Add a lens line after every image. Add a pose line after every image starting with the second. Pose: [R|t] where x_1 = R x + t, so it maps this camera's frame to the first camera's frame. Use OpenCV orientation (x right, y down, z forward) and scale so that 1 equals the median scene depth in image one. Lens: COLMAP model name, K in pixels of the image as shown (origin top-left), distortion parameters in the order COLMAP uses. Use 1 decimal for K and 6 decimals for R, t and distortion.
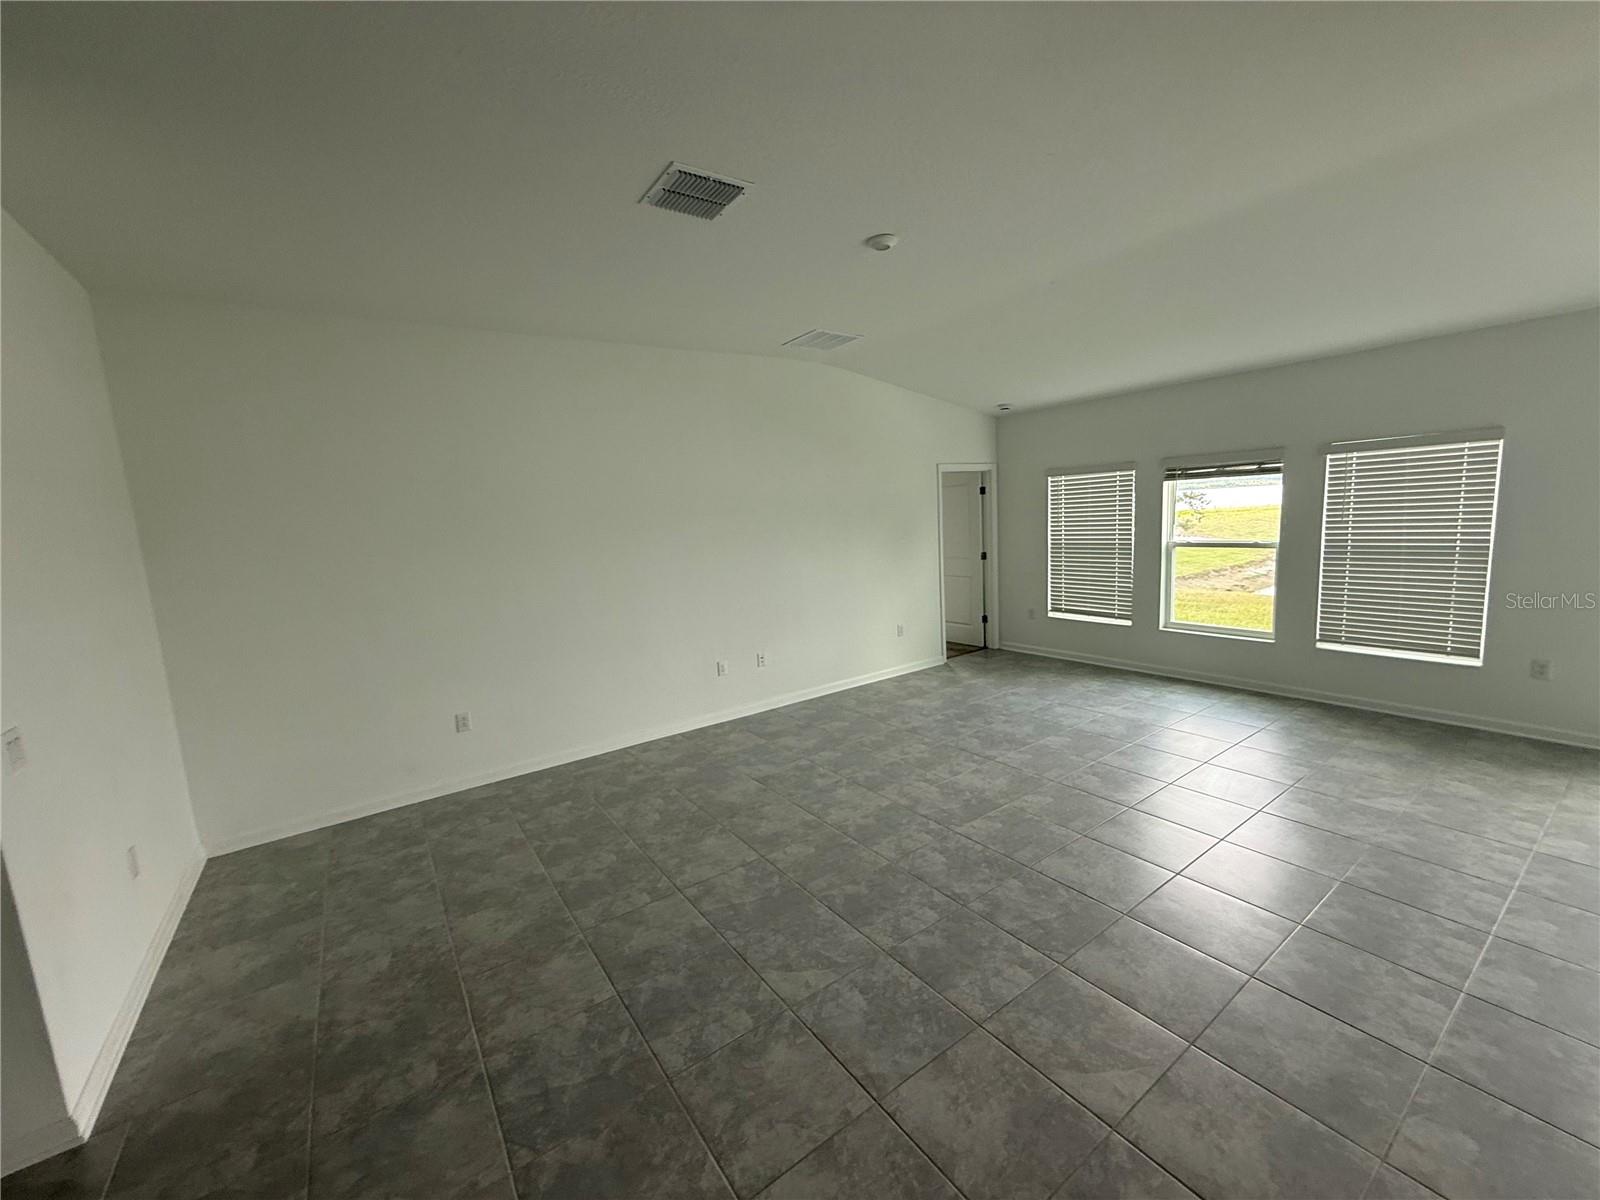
lens RADIAL K [[642.4, 0, 796.3], [0, 642.4, 599.6], [0, 0, 1]] dist [0.001625, 0.000281]
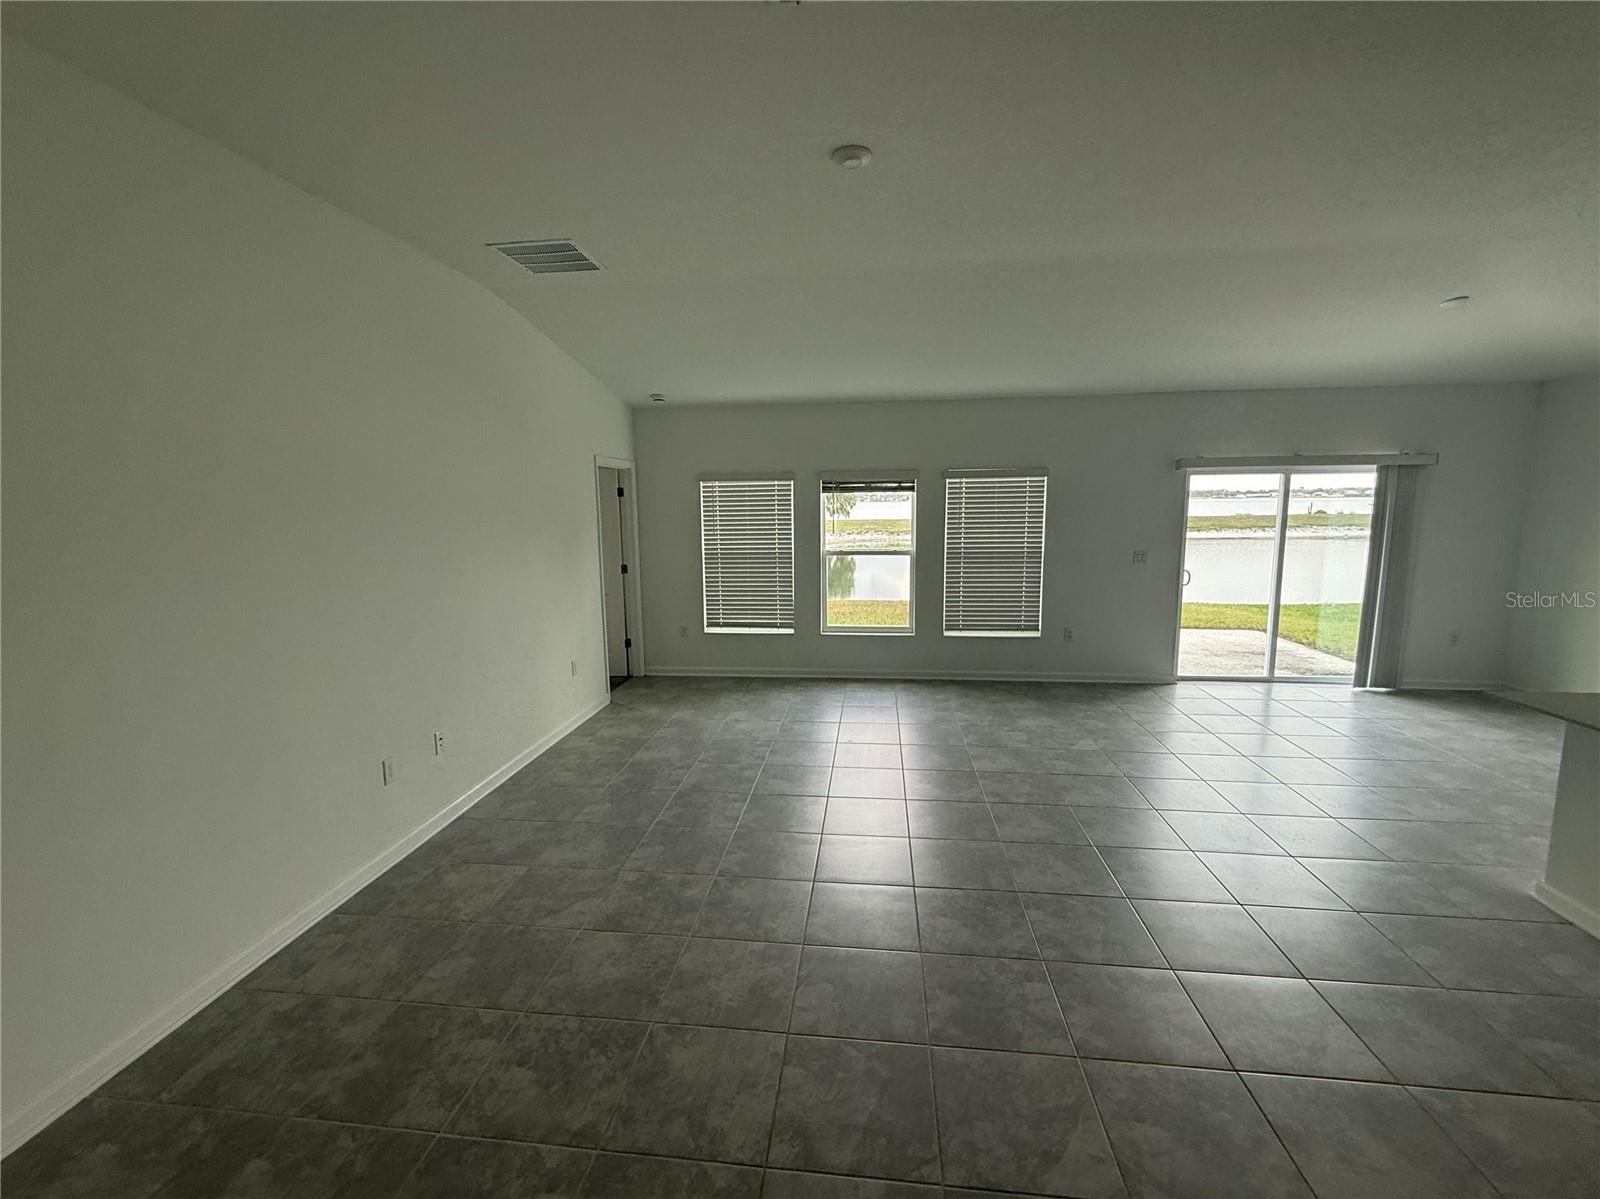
lens RADIAL K [[683.8, 0, 798.9], [0, 683.8, 610.2], [0, 0, 1]] dist [0.000490, 0.000231]
pose [[0.664941, -0.068456, 0.743752, -0.305532], [0.077138, 0.996760, 0.022779, -0.022198], [-0.742902, 0.042225, 0.668067, 0.298745]]
